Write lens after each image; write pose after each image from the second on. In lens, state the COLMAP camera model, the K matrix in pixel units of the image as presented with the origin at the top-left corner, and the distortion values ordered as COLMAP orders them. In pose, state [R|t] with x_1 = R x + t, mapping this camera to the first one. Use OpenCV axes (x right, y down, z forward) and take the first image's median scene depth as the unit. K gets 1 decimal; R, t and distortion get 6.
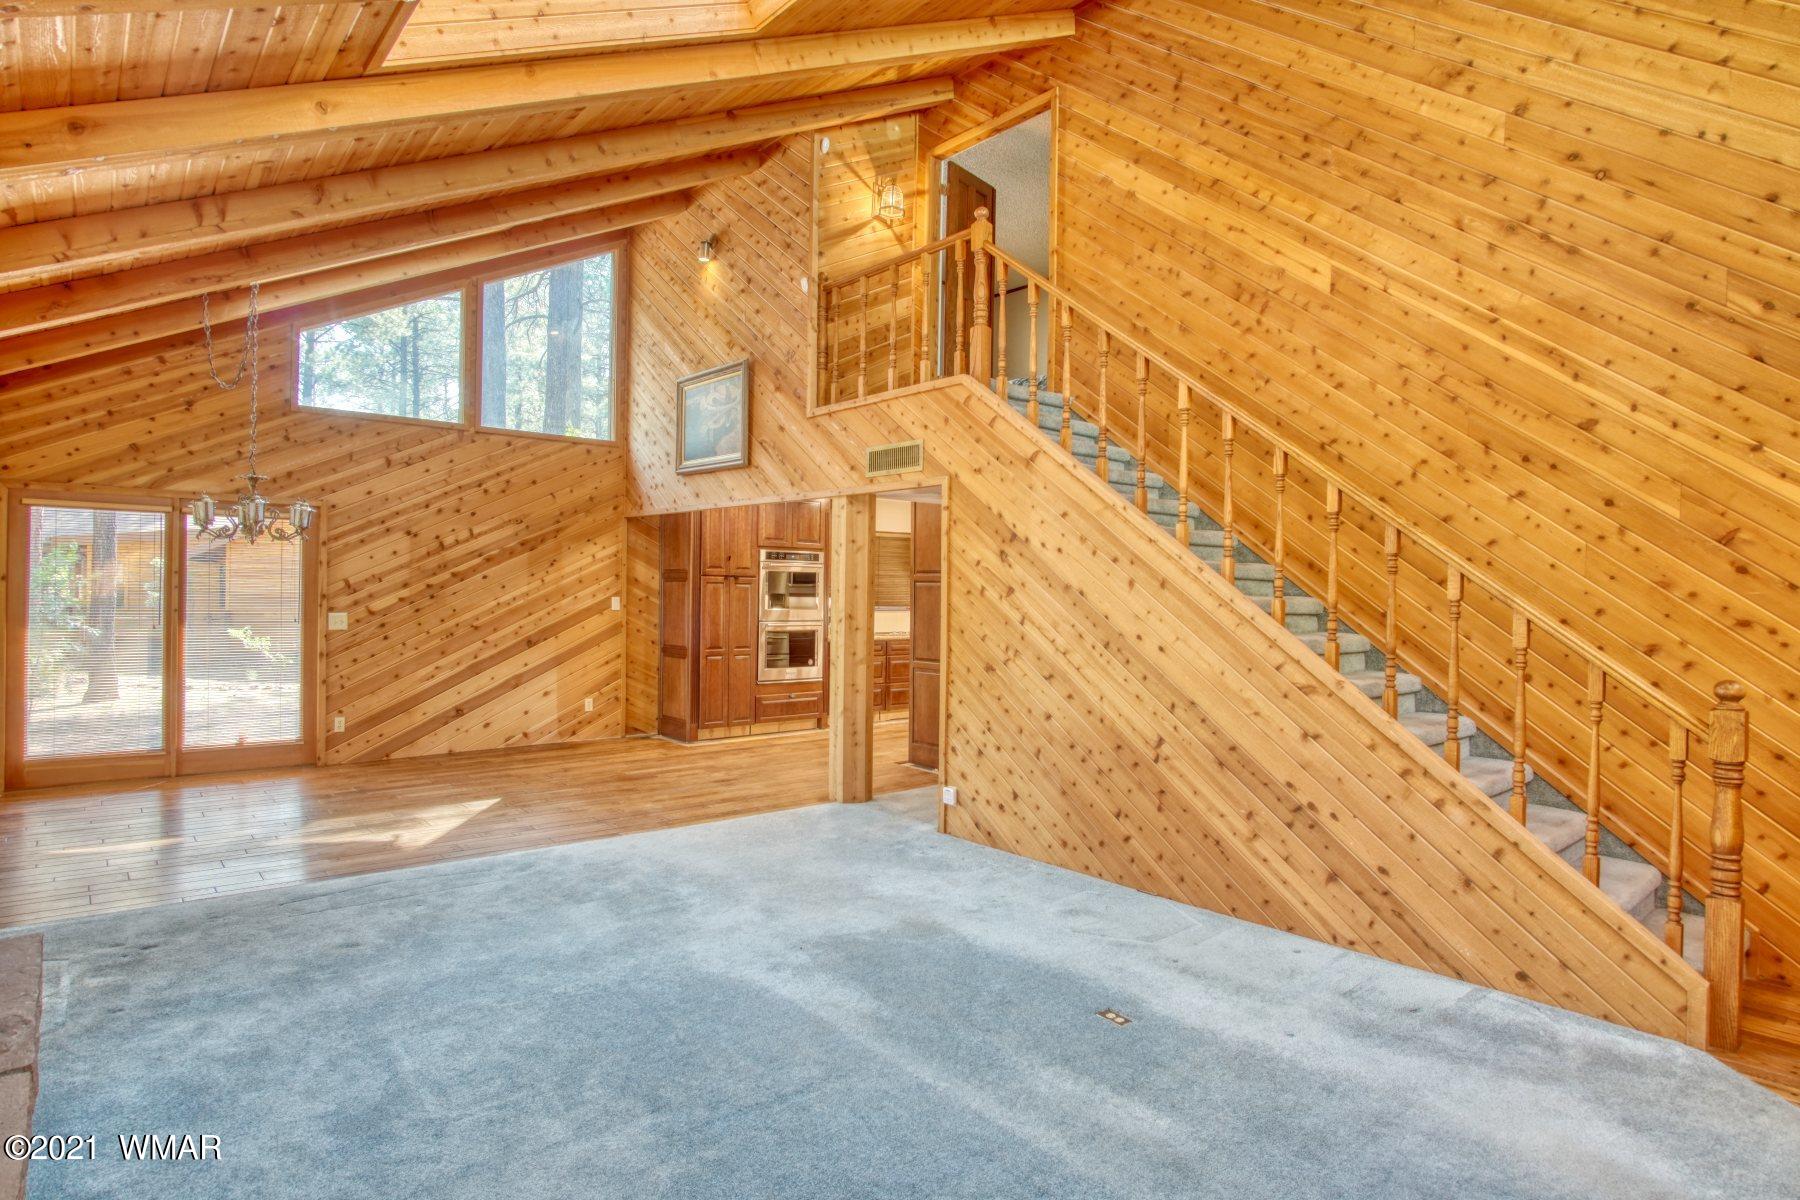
lens RADIAL K [[967.2, 0, 905.1], [0, 967.2, 590.1], [0, 0, 1]] dist [-0.026536, 0.004286]
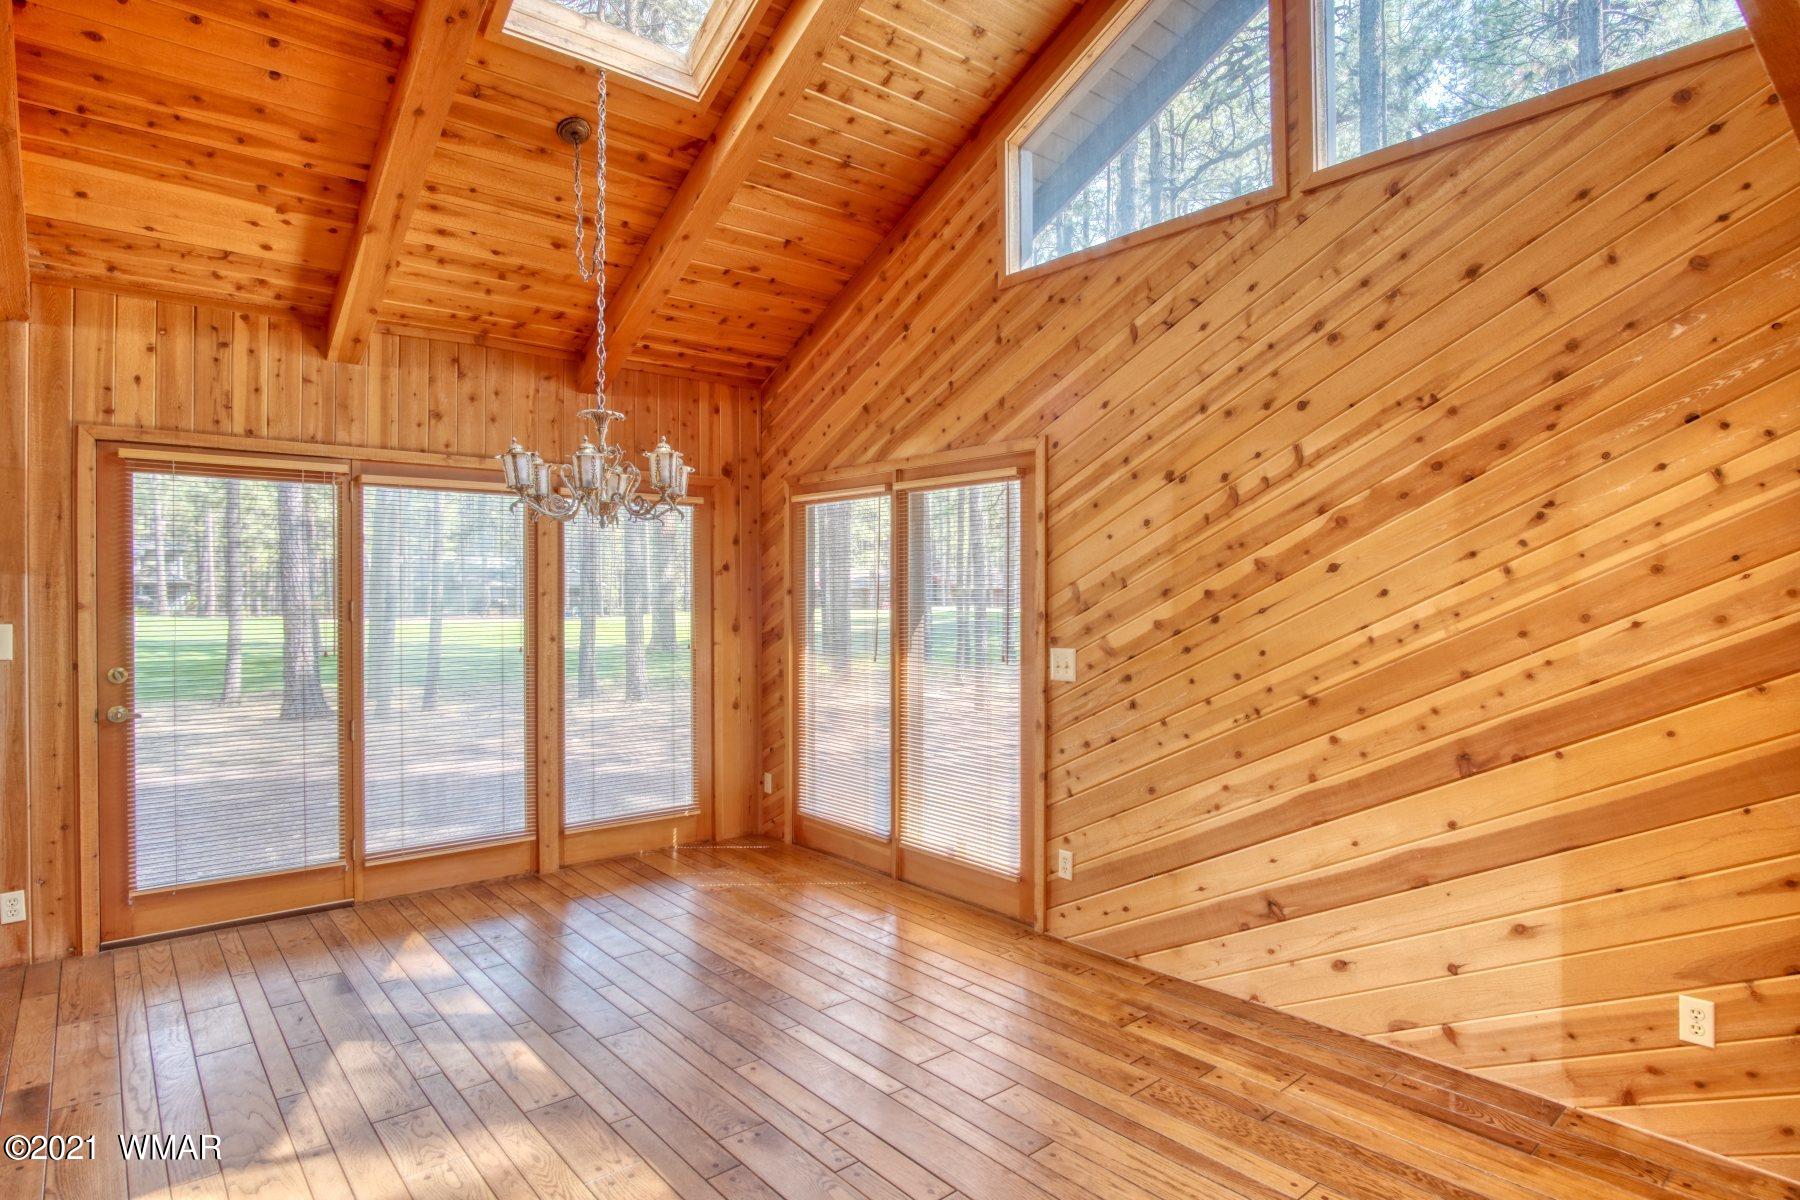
lens RADIAL K [[967.2, 0, 900.0], [0, 967.2, 603.2], [0, 0, 1]] dist [-0.026536, 0.004286]
pose [[-0.007373, -0.007094, -0.999948, -0.063780], [0.003148, 0.999970, -0.007117, 0.002399], [0.999968, -0.003200, -0.007350, 0.859233]]
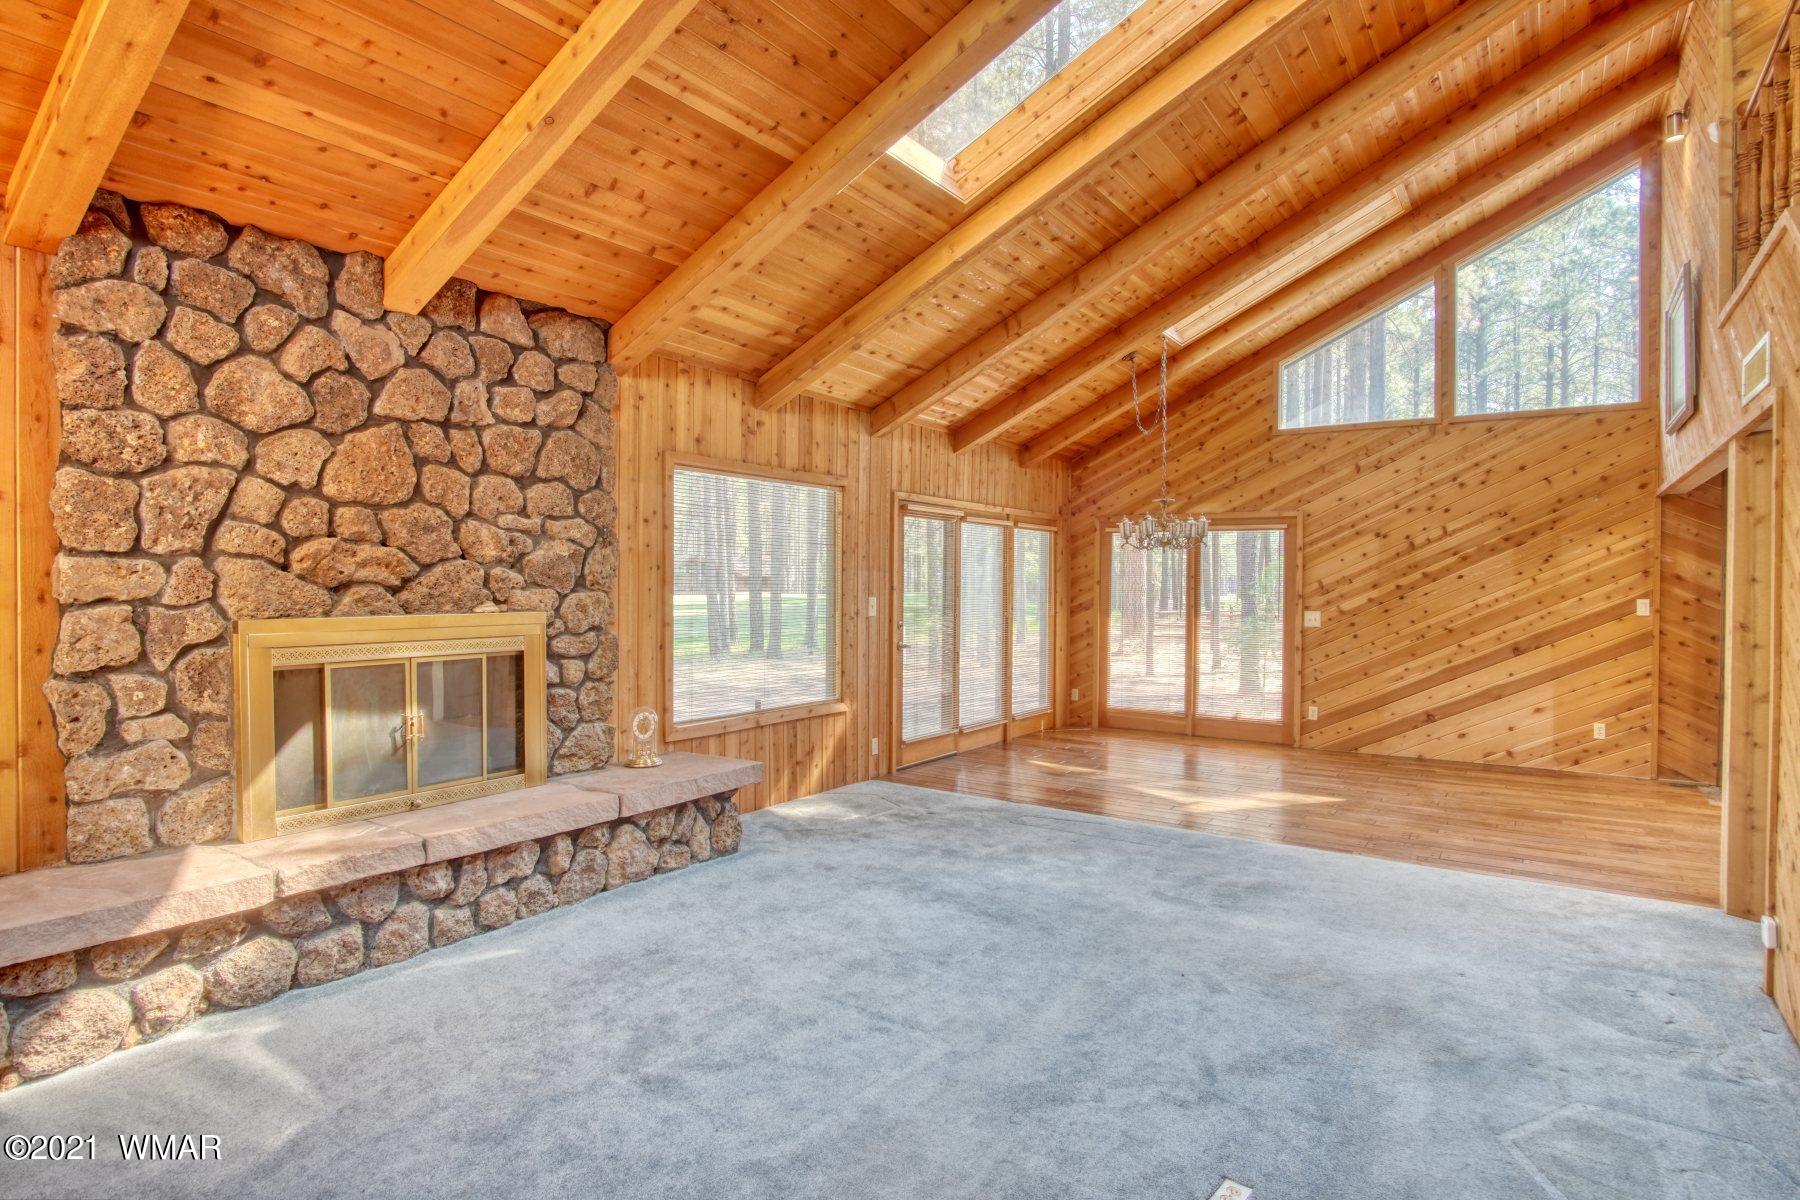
lens RADIAL K [[967.2, 0, 895.9], [0, 967.2, 599.6], [0, 0, 1]] dist [-0.026536, 0.004286]
pose [[0.256663, 0.003756, -0.966494, 0.331701], [-0.002347, 0.999992, 0.003263, 0.007029], [0.966498, 0.001431, 0.256670, 0.238538]]
